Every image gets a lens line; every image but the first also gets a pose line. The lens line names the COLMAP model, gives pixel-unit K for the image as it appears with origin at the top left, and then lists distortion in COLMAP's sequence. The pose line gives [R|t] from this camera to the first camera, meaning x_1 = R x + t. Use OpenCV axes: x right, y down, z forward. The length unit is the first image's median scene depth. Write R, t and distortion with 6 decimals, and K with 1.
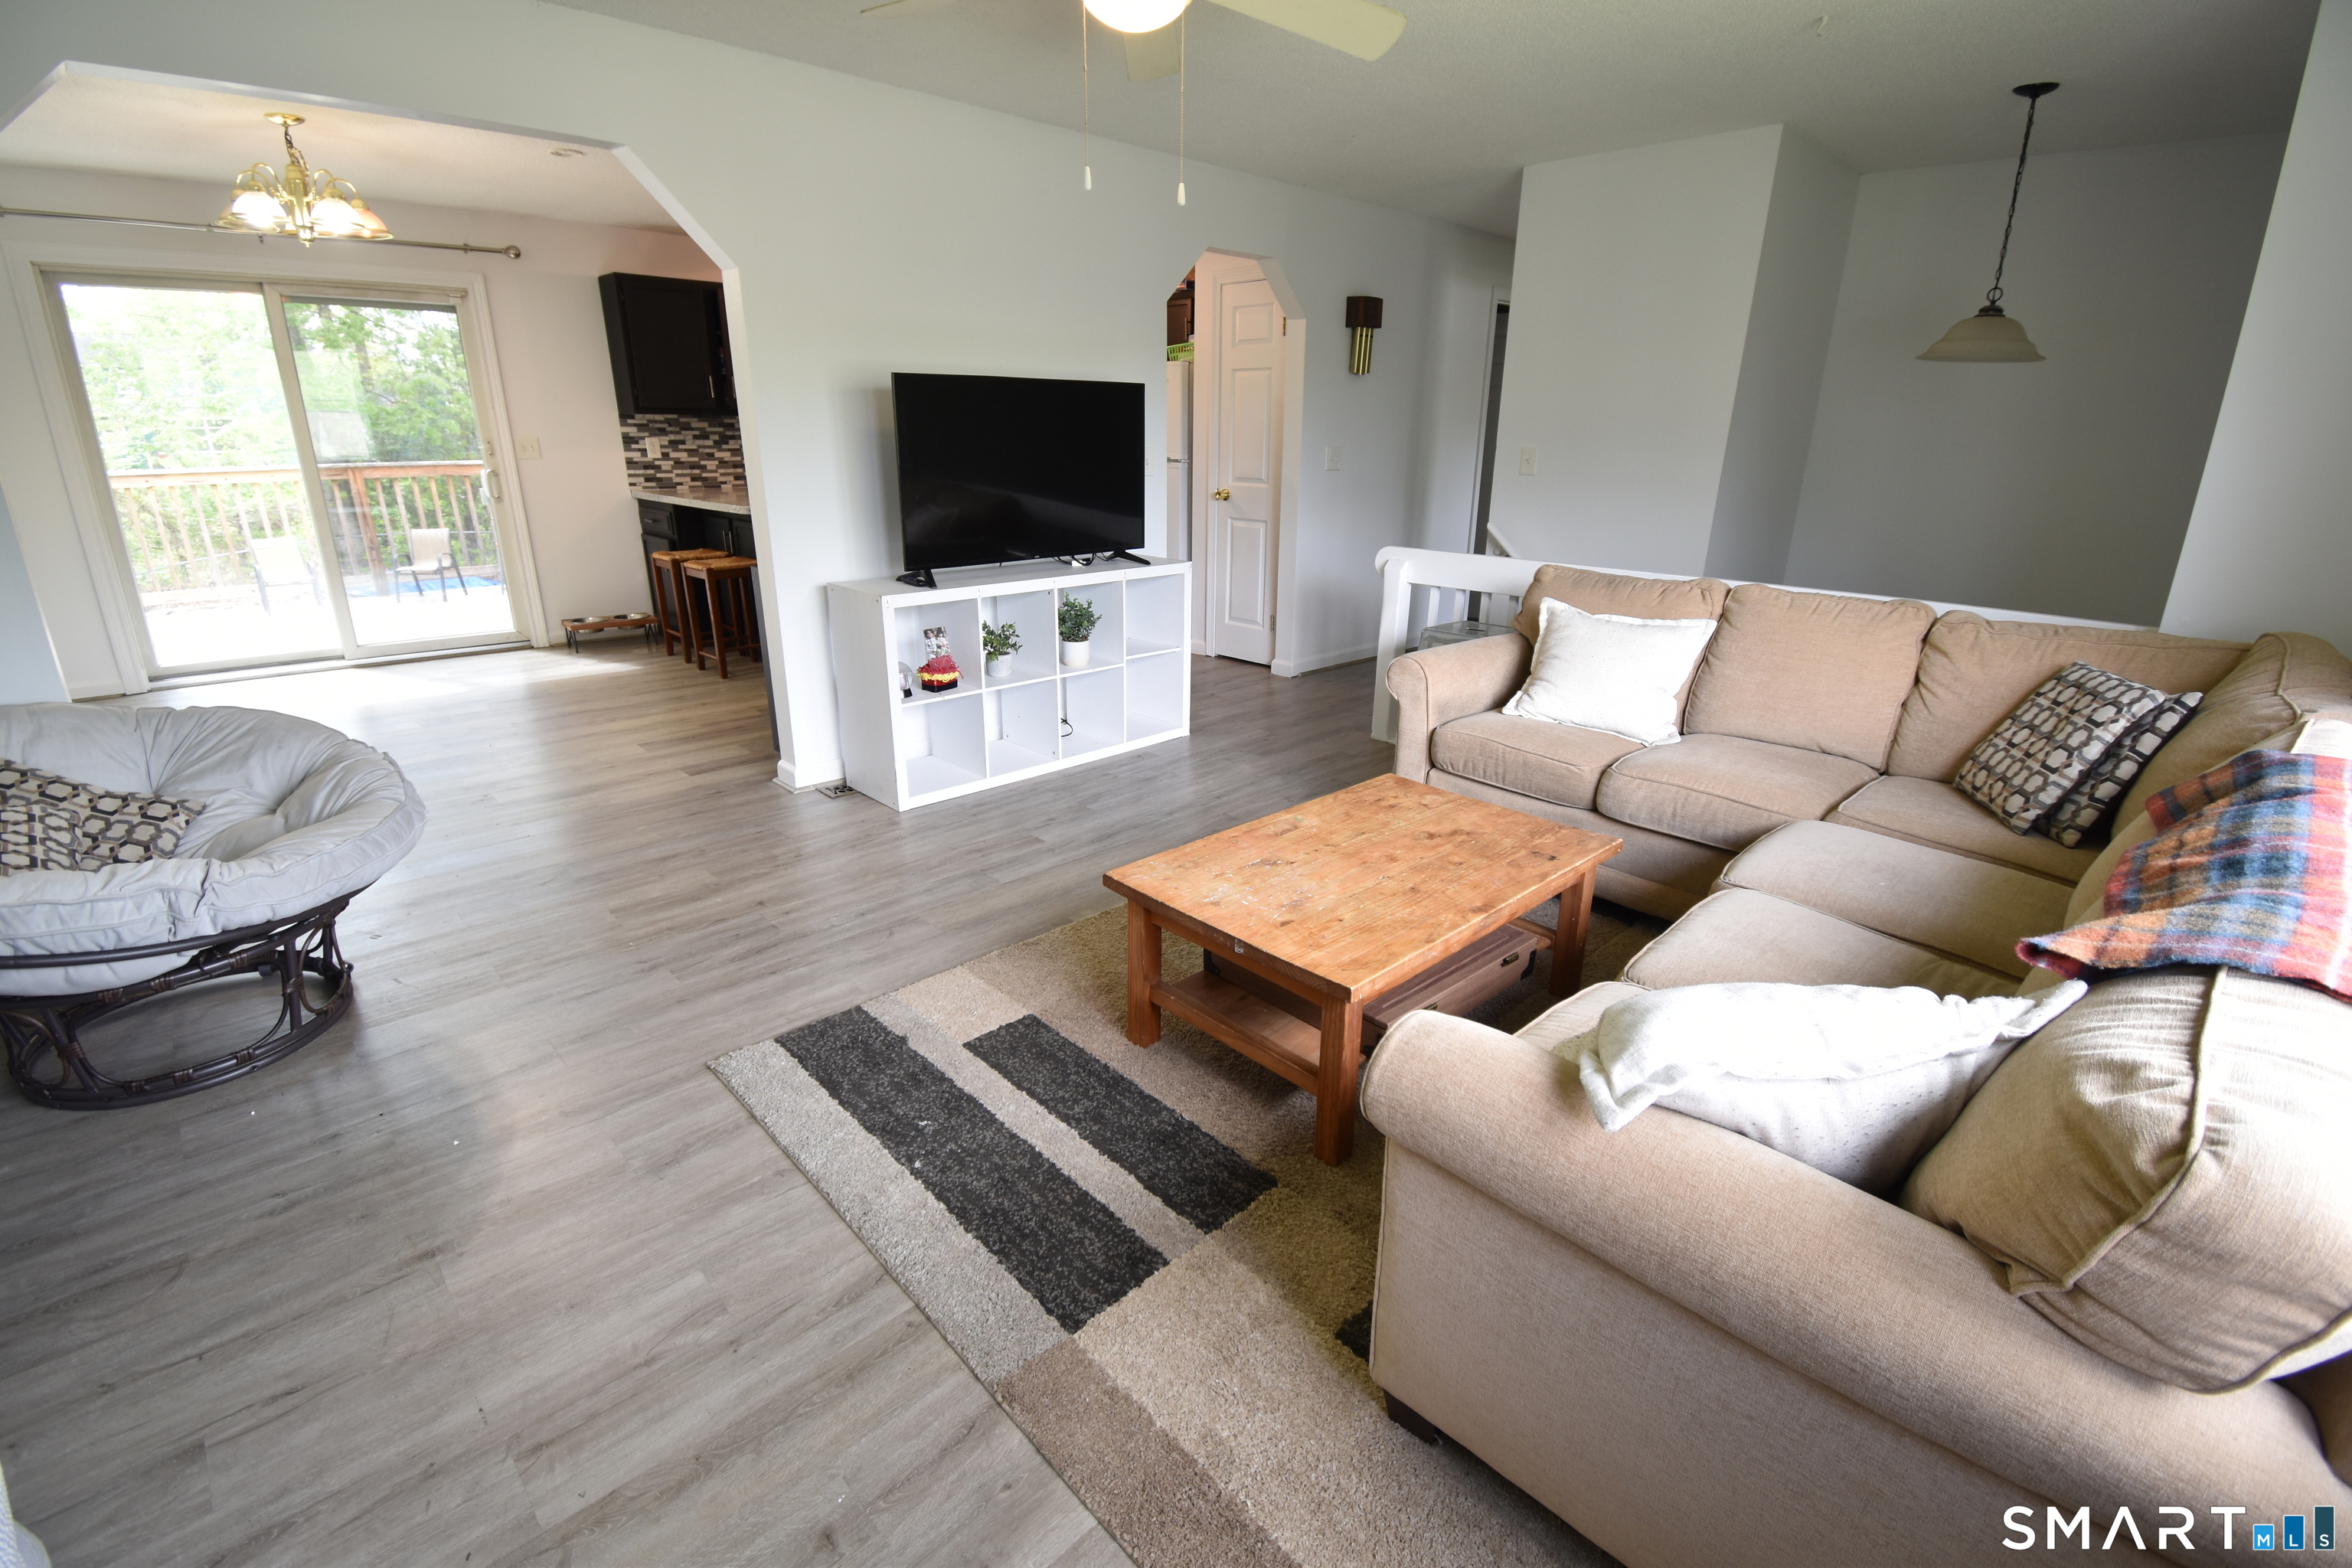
lens RADIAL K [[1038.5, 0, 1184.1], [0, 1038.5, 780.6], [0, 0, 1]] dist [0.024993, -0.029494]
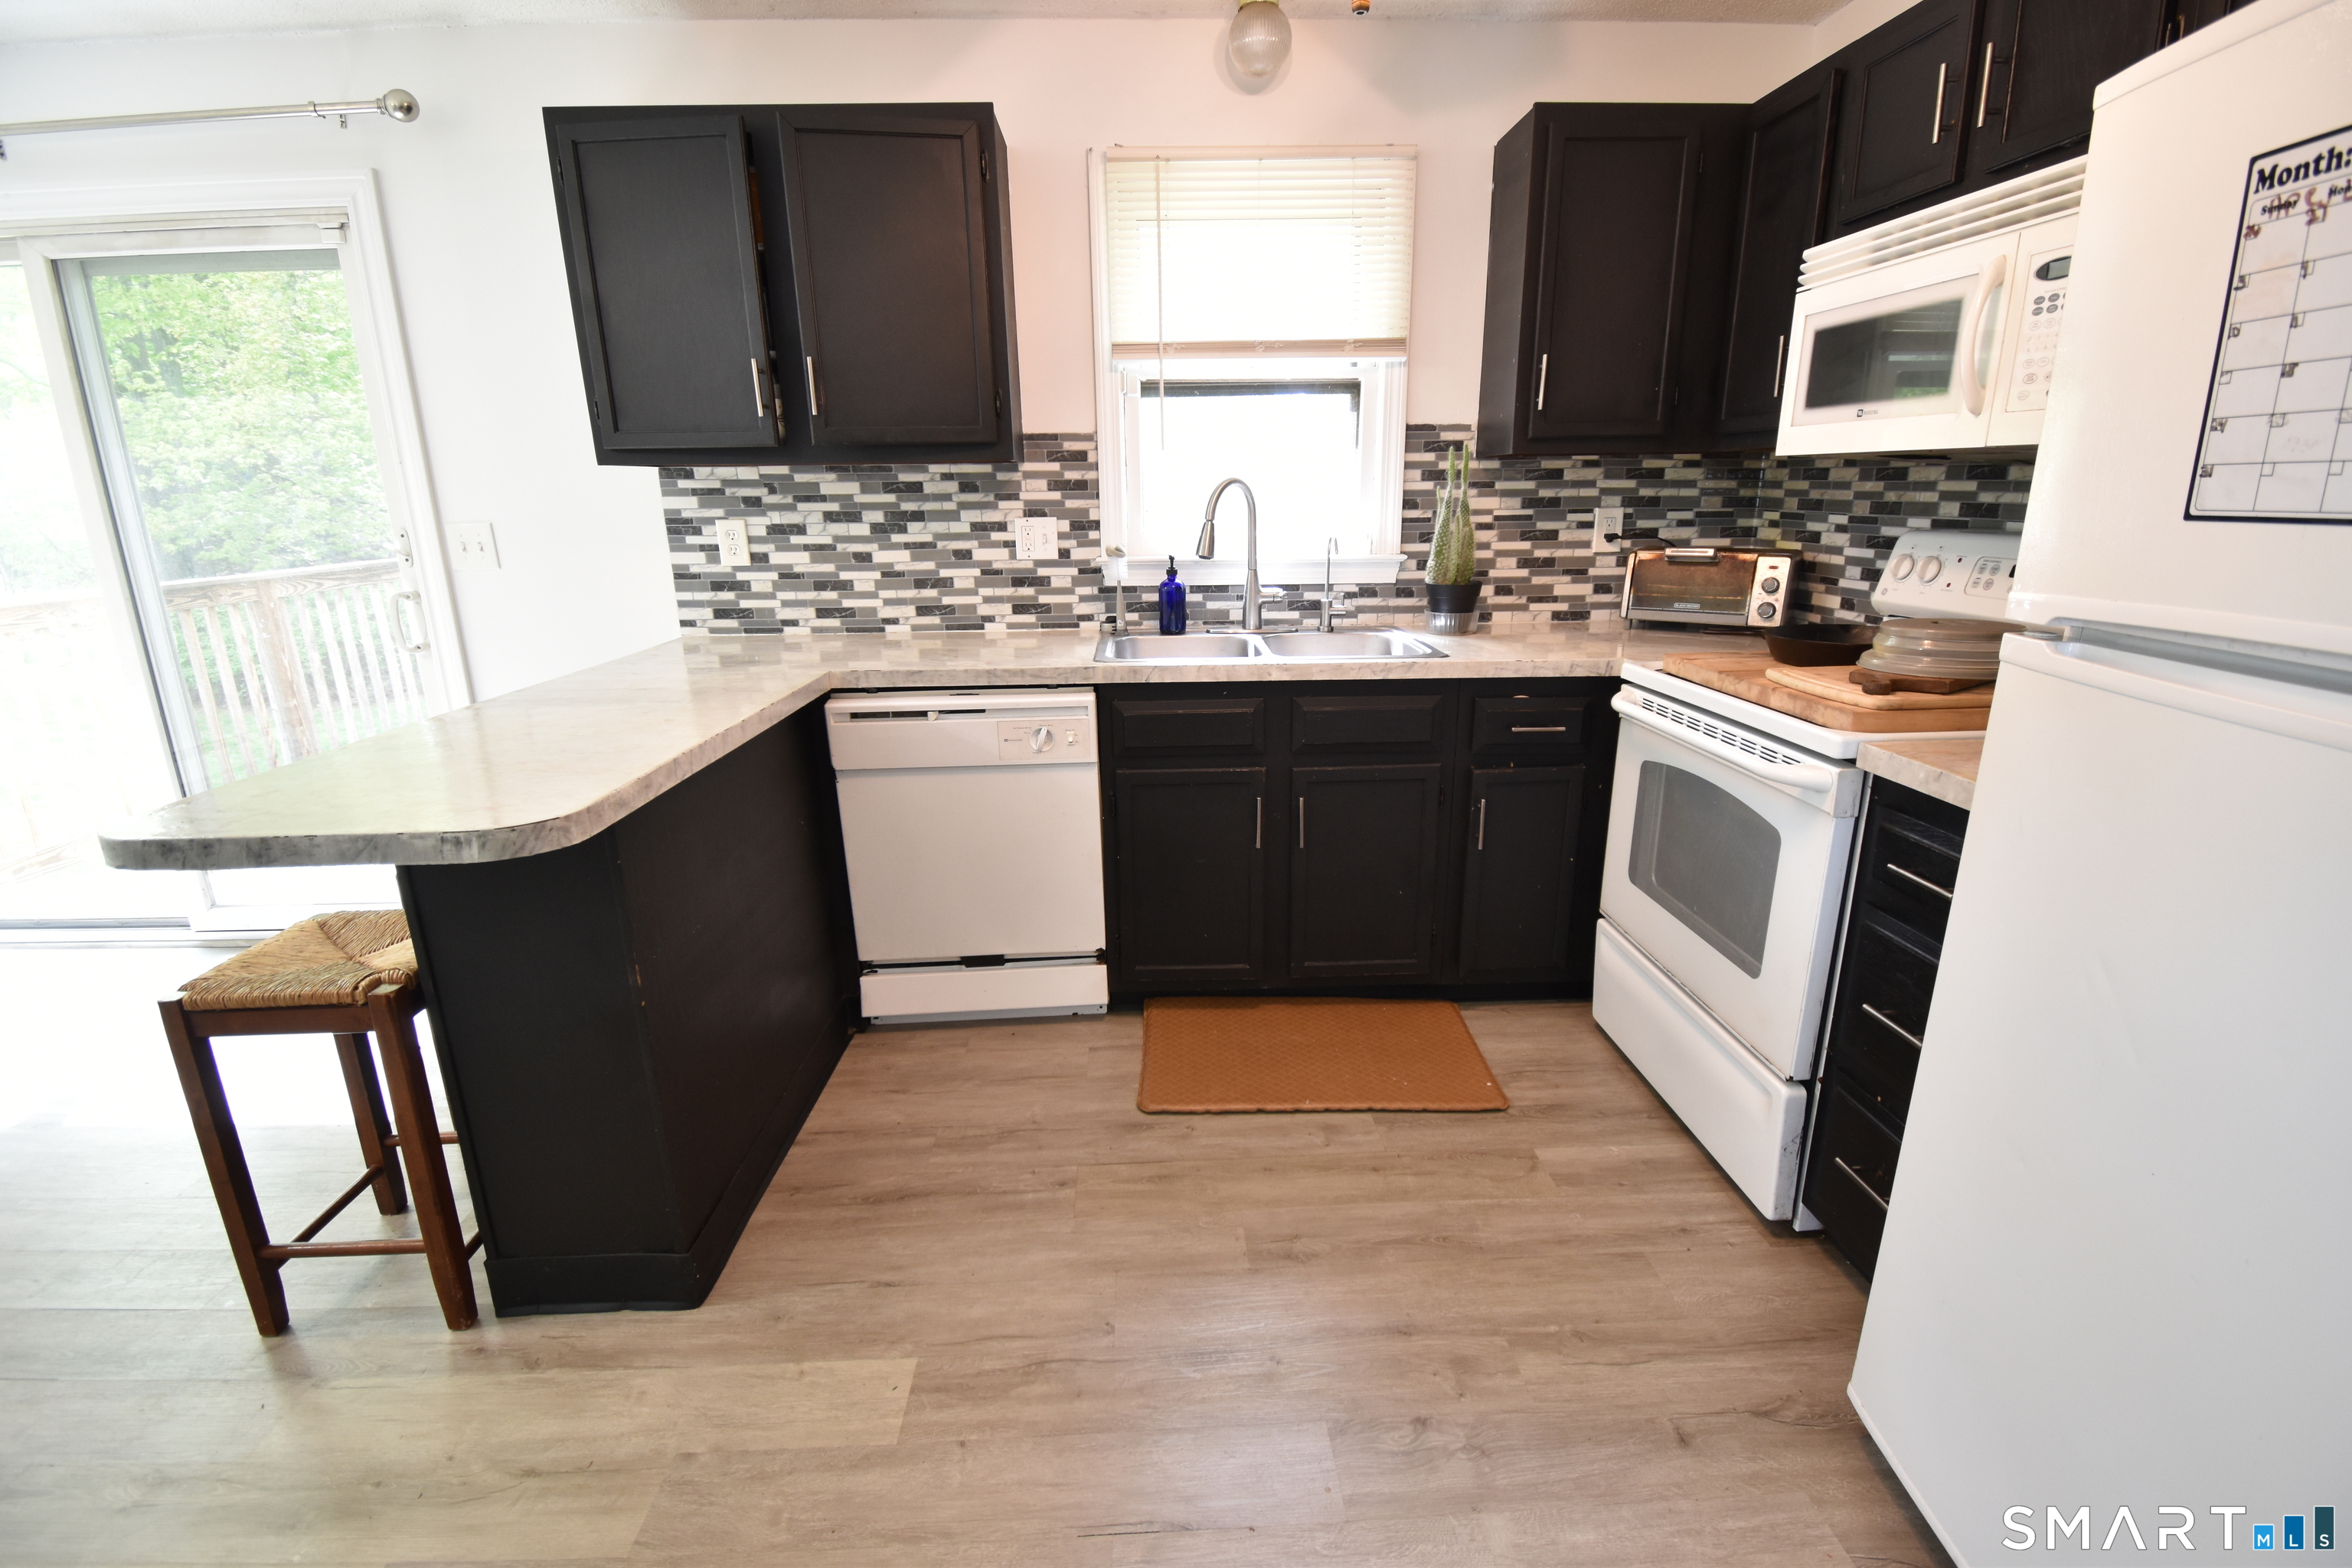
lens RADIAL K [[1038.5, 0, 1184.1], [0, 1038.5, 780.6], [0, 0, 1]] dist [0.024993, -0.029494]
pose [[0.745948, 0.159136, -0.646712, -0.070730], [-0.192042, 0.981184, 0.019928, -0.266187], [0.637715, 0.109331, 0.762474, 0.798984]]
